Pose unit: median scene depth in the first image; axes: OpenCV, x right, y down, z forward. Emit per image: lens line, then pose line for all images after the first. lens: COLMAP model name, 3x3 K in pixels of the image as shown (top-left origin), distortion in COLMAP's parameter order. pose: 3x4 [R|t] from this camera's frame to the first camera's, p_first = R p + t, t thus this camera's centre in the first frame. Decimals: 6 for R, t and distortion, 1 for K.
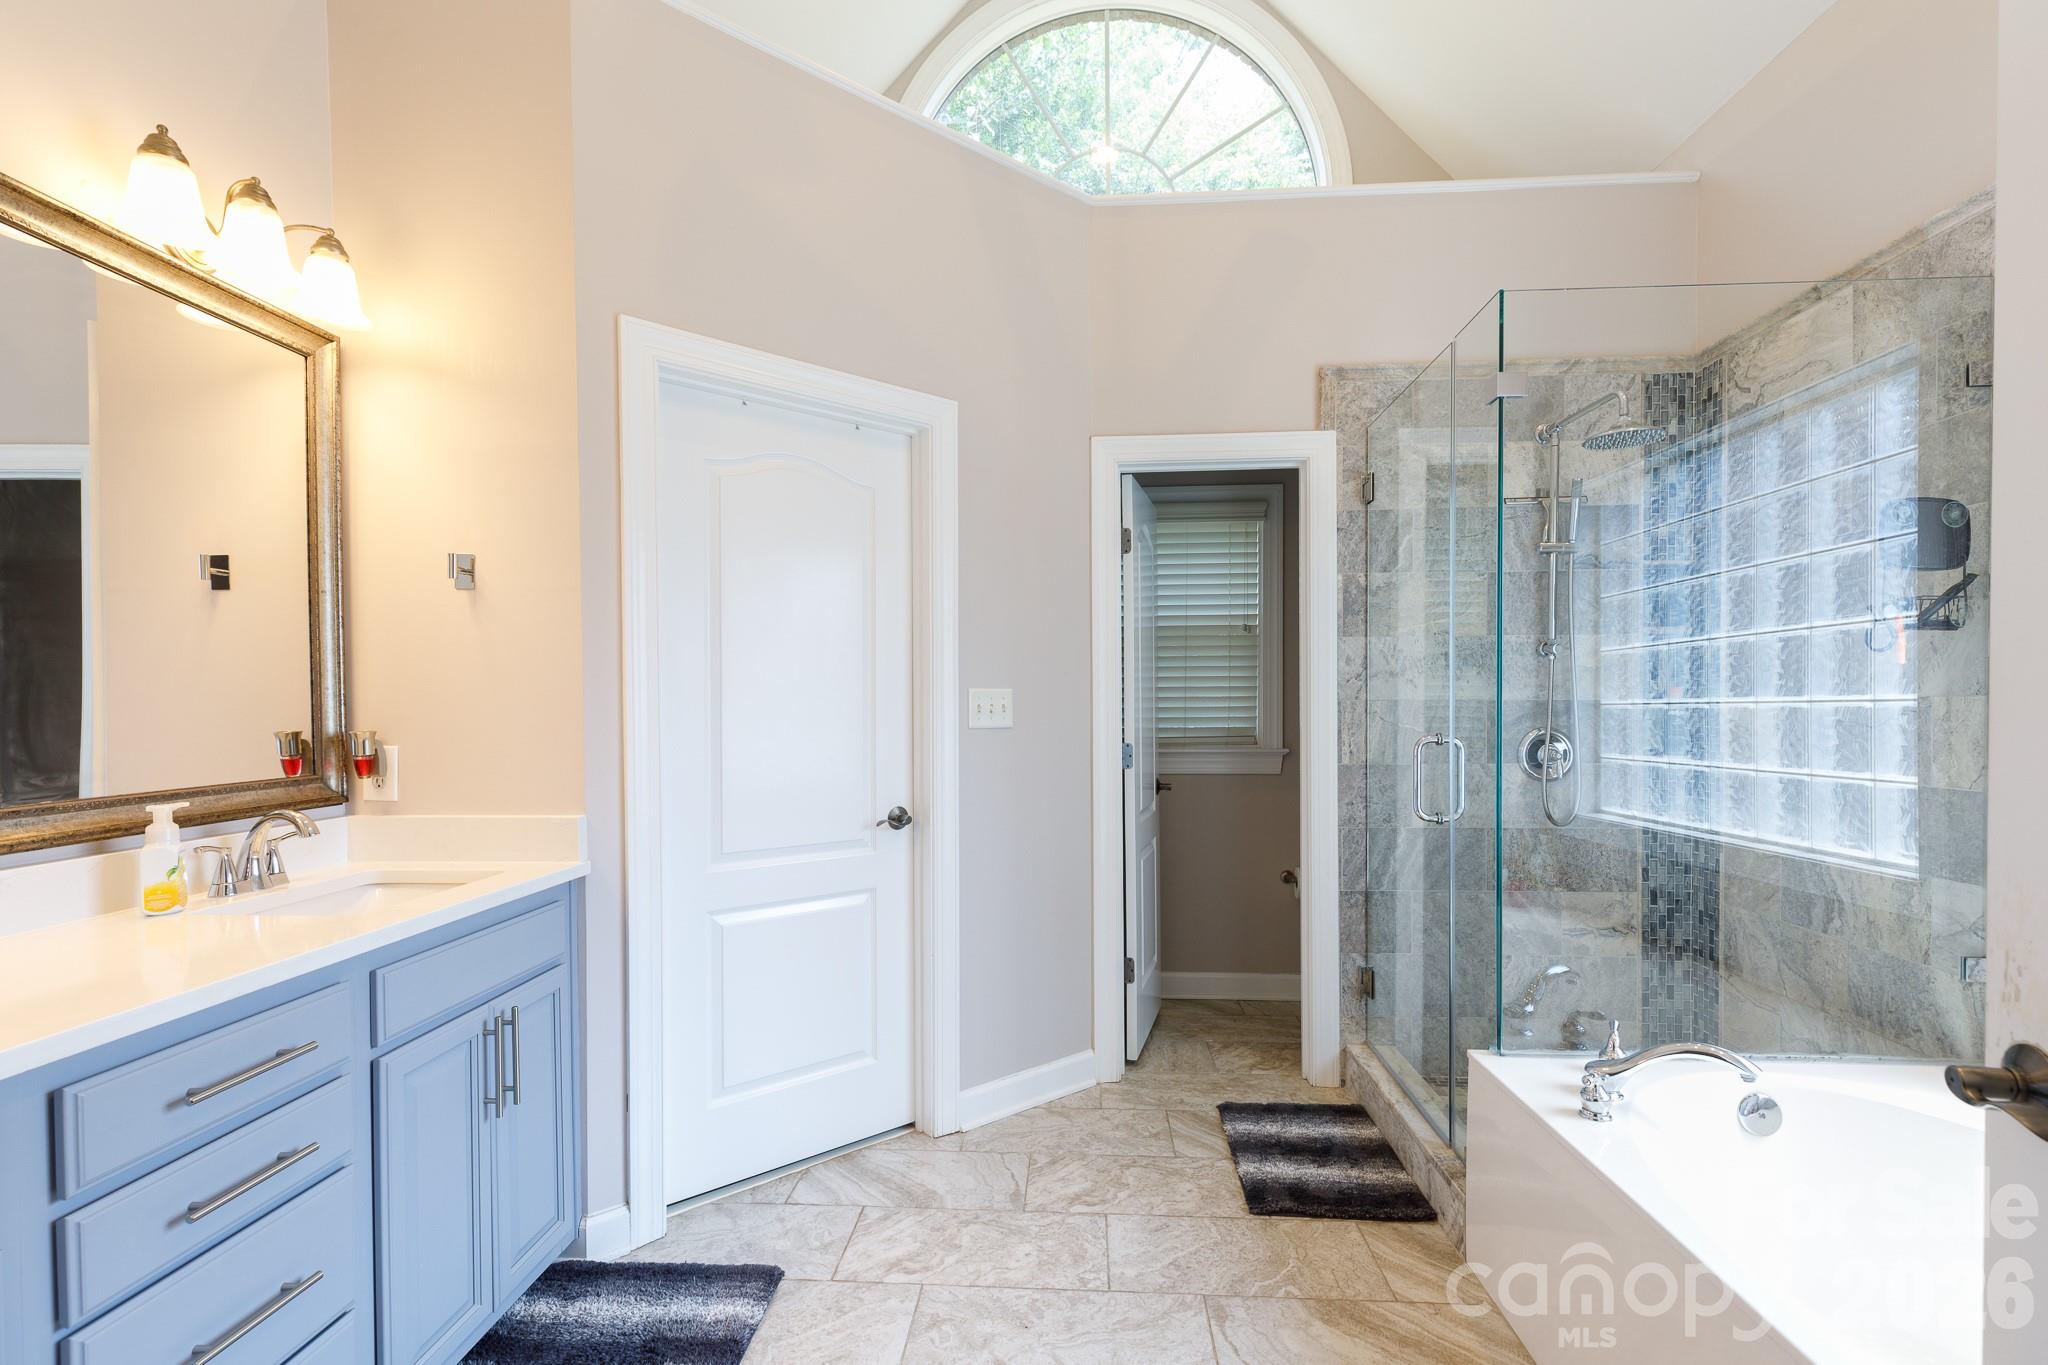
lens RADIAL K [[926.9, 0, 1023.3], [0, 926.9, 716.9], [0, 0, 1]] dist [0.001311, 0.000089]
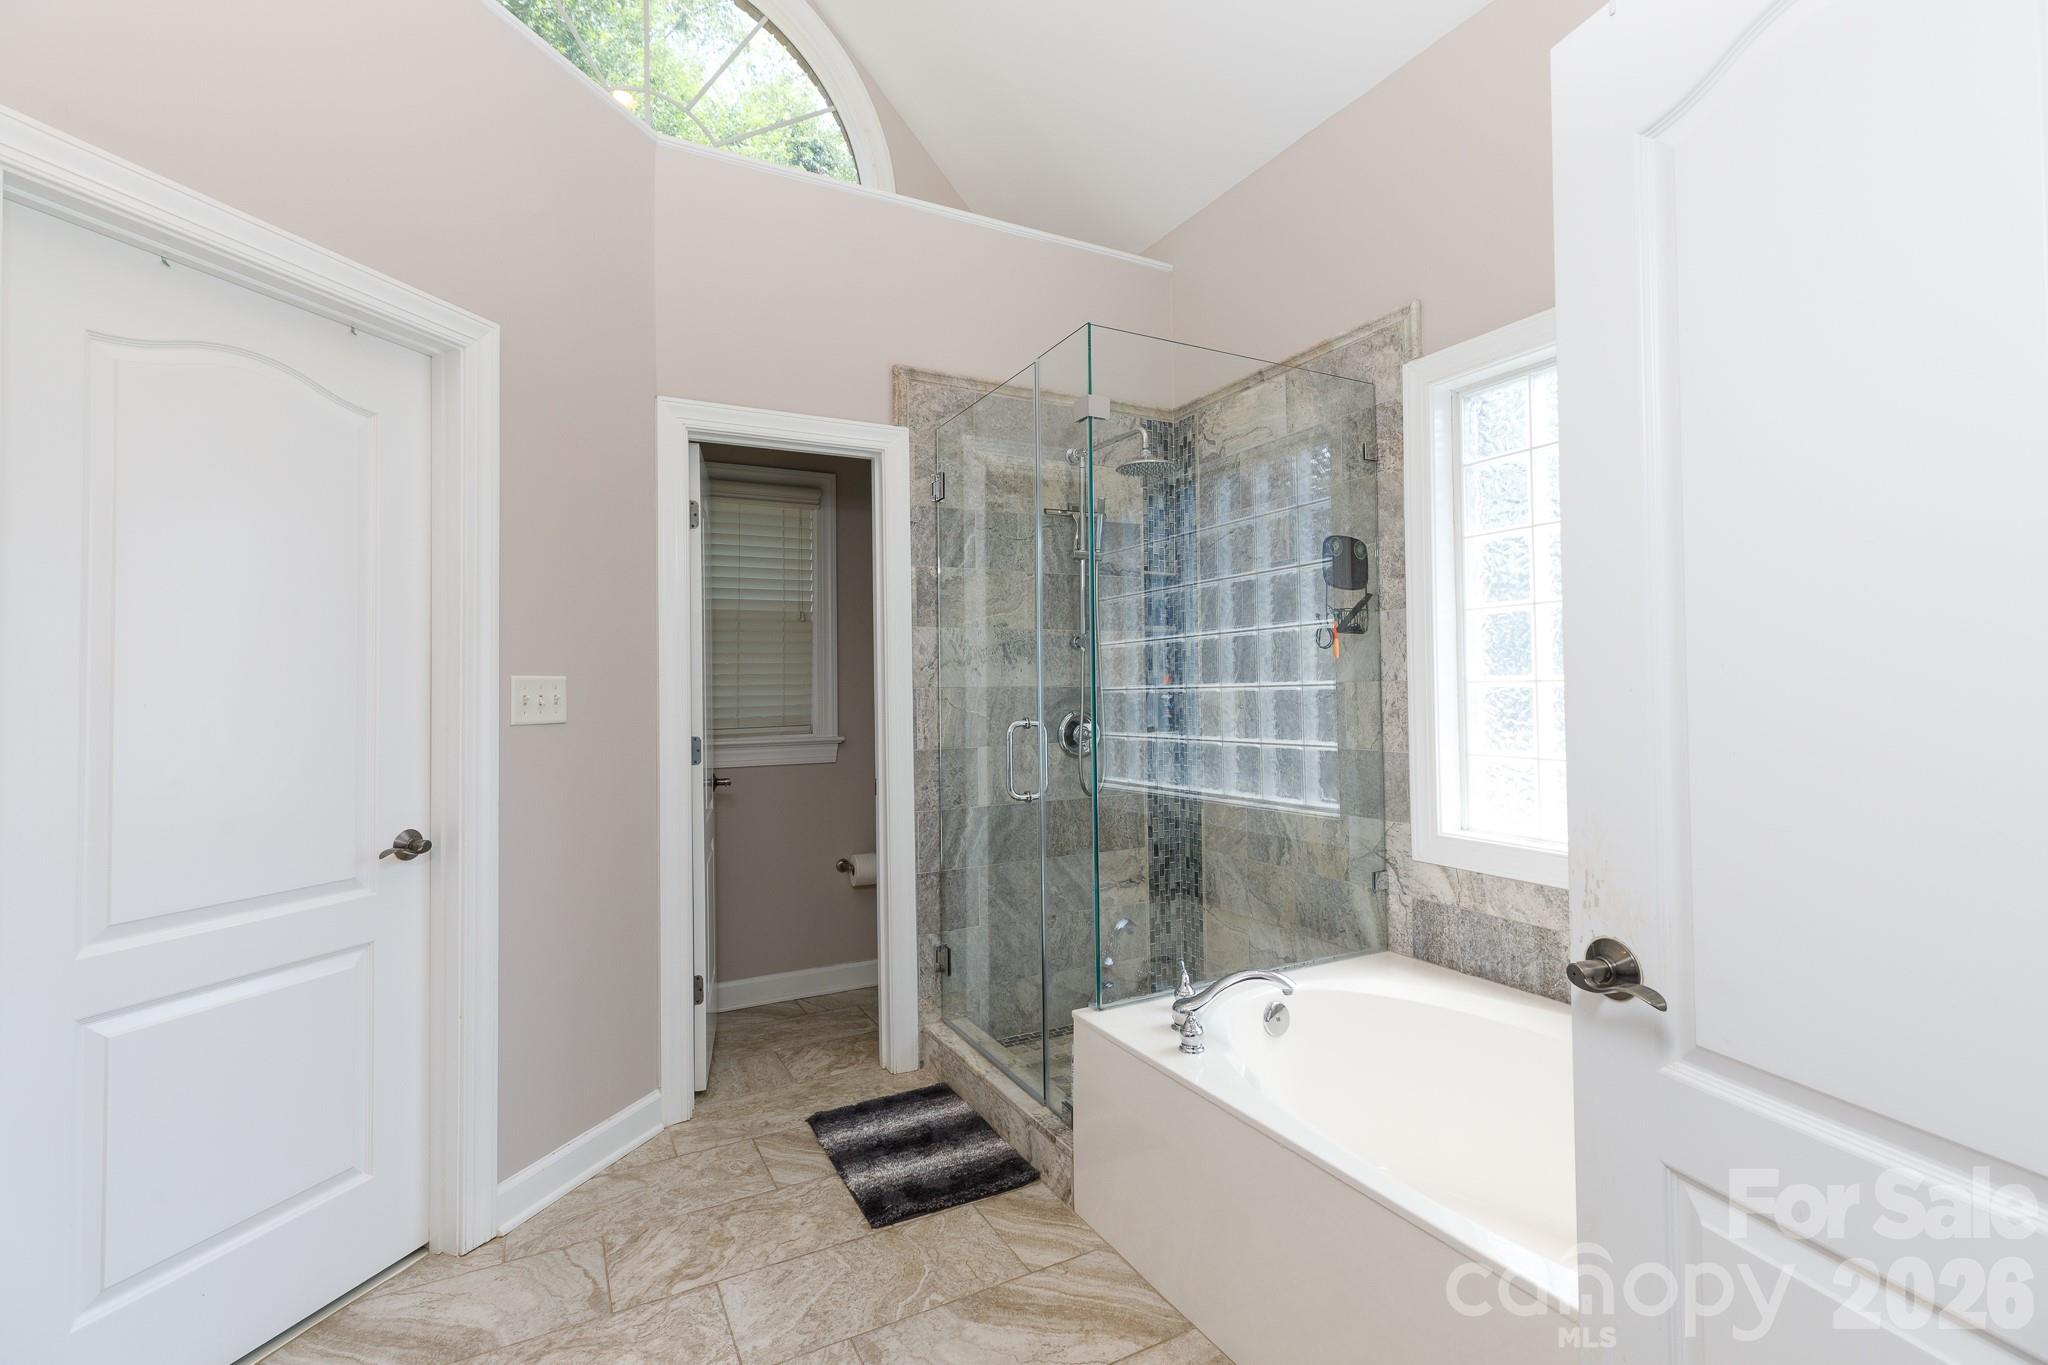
lens RADIAL K [[908.4, 0, 1019.4], [0, 908.4, 669.4], [0, 0, 1]] dist [0.002026, 0.000183]
pose [[0.851603, 0.004273, 0.524170, -0.098079], [0.016408, 0.999259, -0.034804, -0.001573], [-0.523930, 0.038240, 0.850902, 0.088686]]
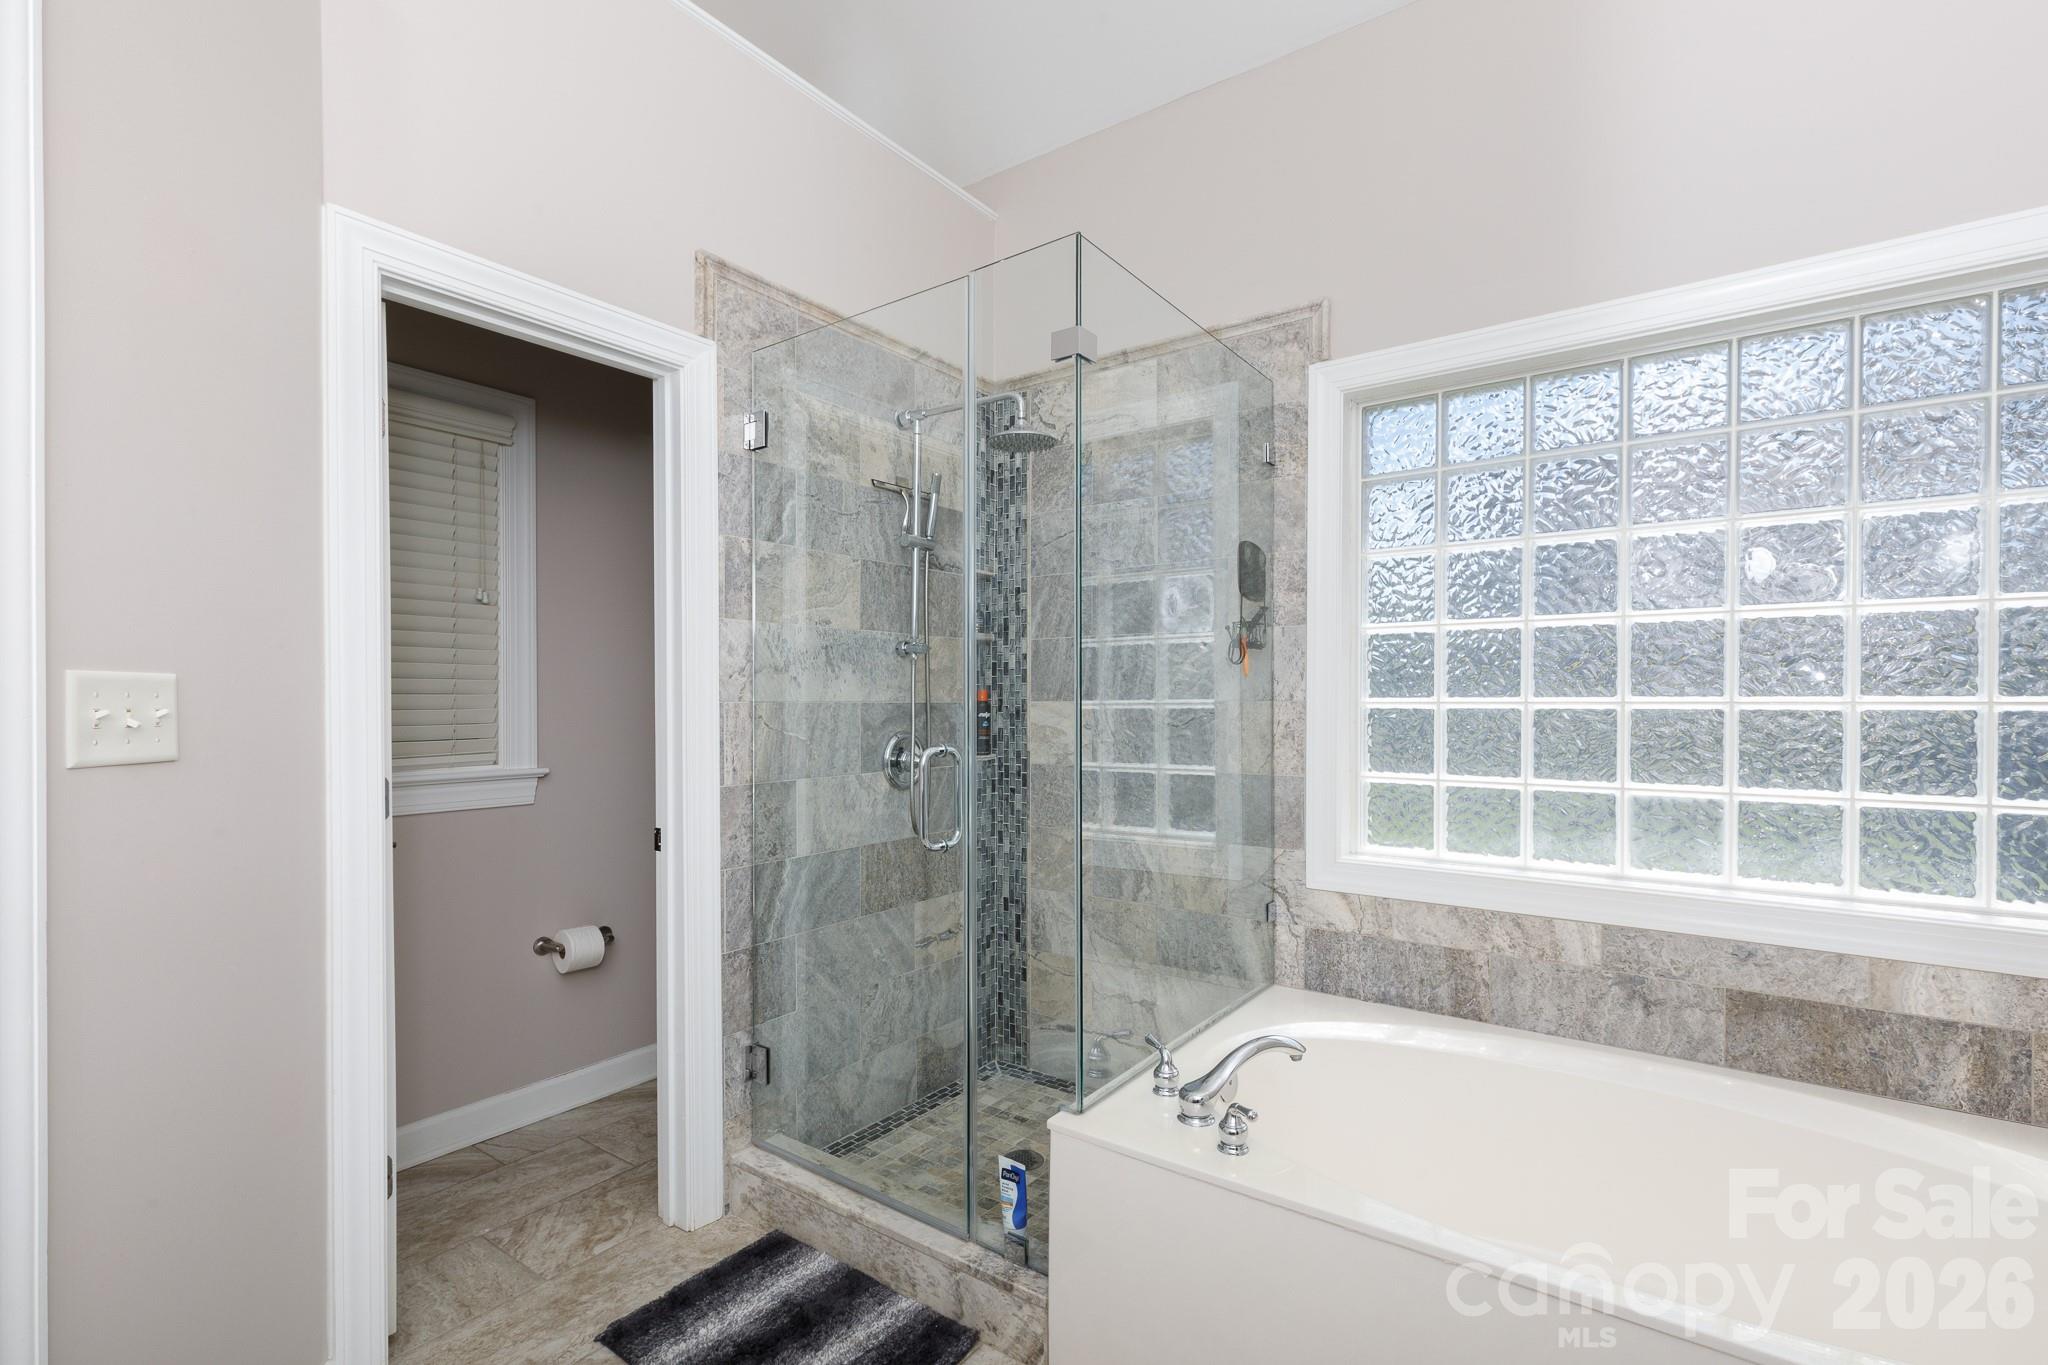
lens RADIAL K [[929.2, 0, 1029.0], [0, 929.2, 707.5], [0, 0, 1]] dist [0.003751, 0.000800]
pose [[0.533321, -0.001733, 0.845911, -0.183072], [0.010230, 0.999938, -0.004401, -0.008135], [-0.845851, 0.011001, 0.533305, 0.426940]]
